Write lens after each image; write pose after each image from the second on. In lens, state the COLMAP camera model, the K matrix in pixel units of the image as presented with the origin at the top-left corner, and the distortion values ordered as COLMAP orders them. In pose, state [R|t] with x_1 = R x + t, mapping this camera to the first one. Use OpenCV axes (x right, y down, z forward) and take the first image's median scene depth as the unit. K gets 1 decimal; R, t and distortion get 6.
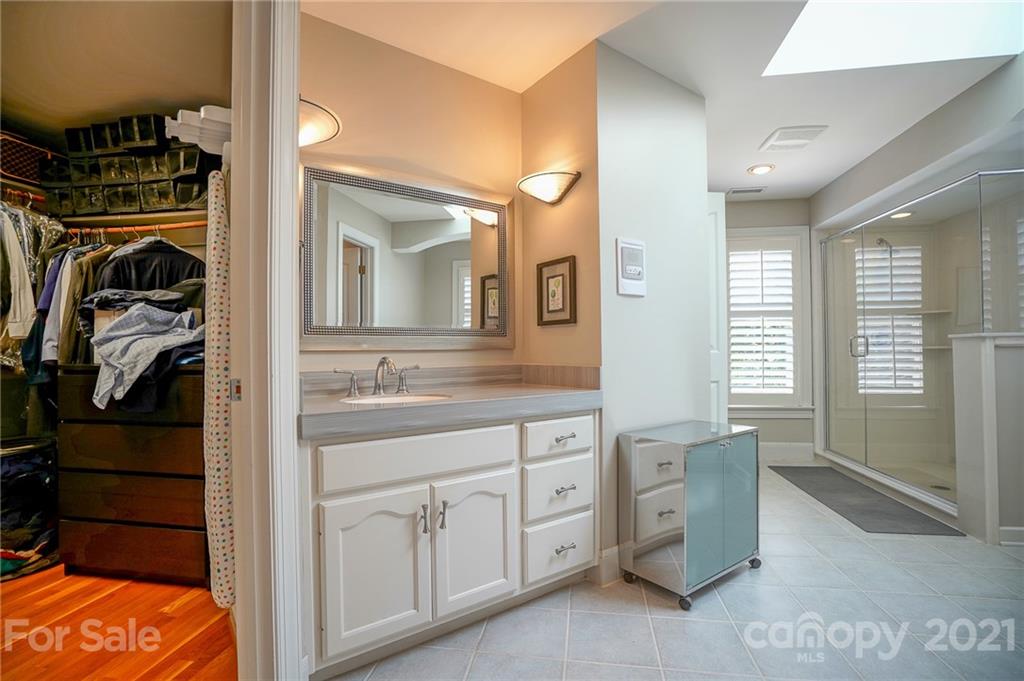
lens RADIAL K [[473.8, 0, 509.4], [0, 473.8, 341.5], [0, 0, 1]] dist [-0.054856, 0.018322]
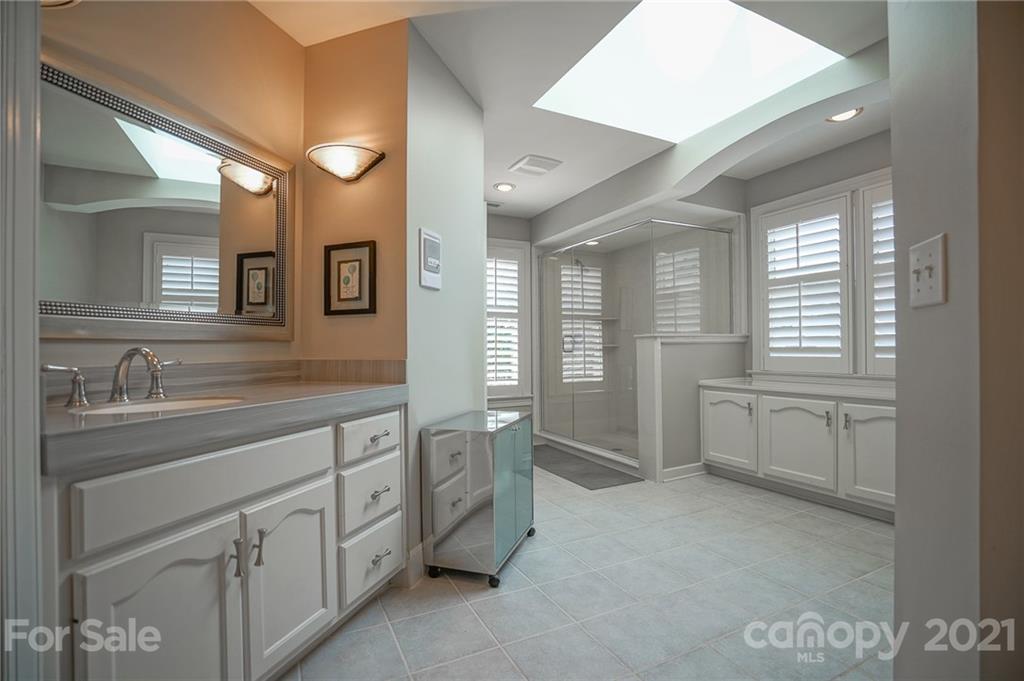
lens RADIAL K [[473.8, 0, 516.6], [0, 473.8, 339.0], [0, 0, 1]] dist [-0.054856, 0.018322]
pose [[0.807588, 0.013573, 0.589591, -0.173307], [-0.009974, 0.999906, -0.009356, 0.016703], [-0.589663, 0.001676, 0.807648, 0.085309]]
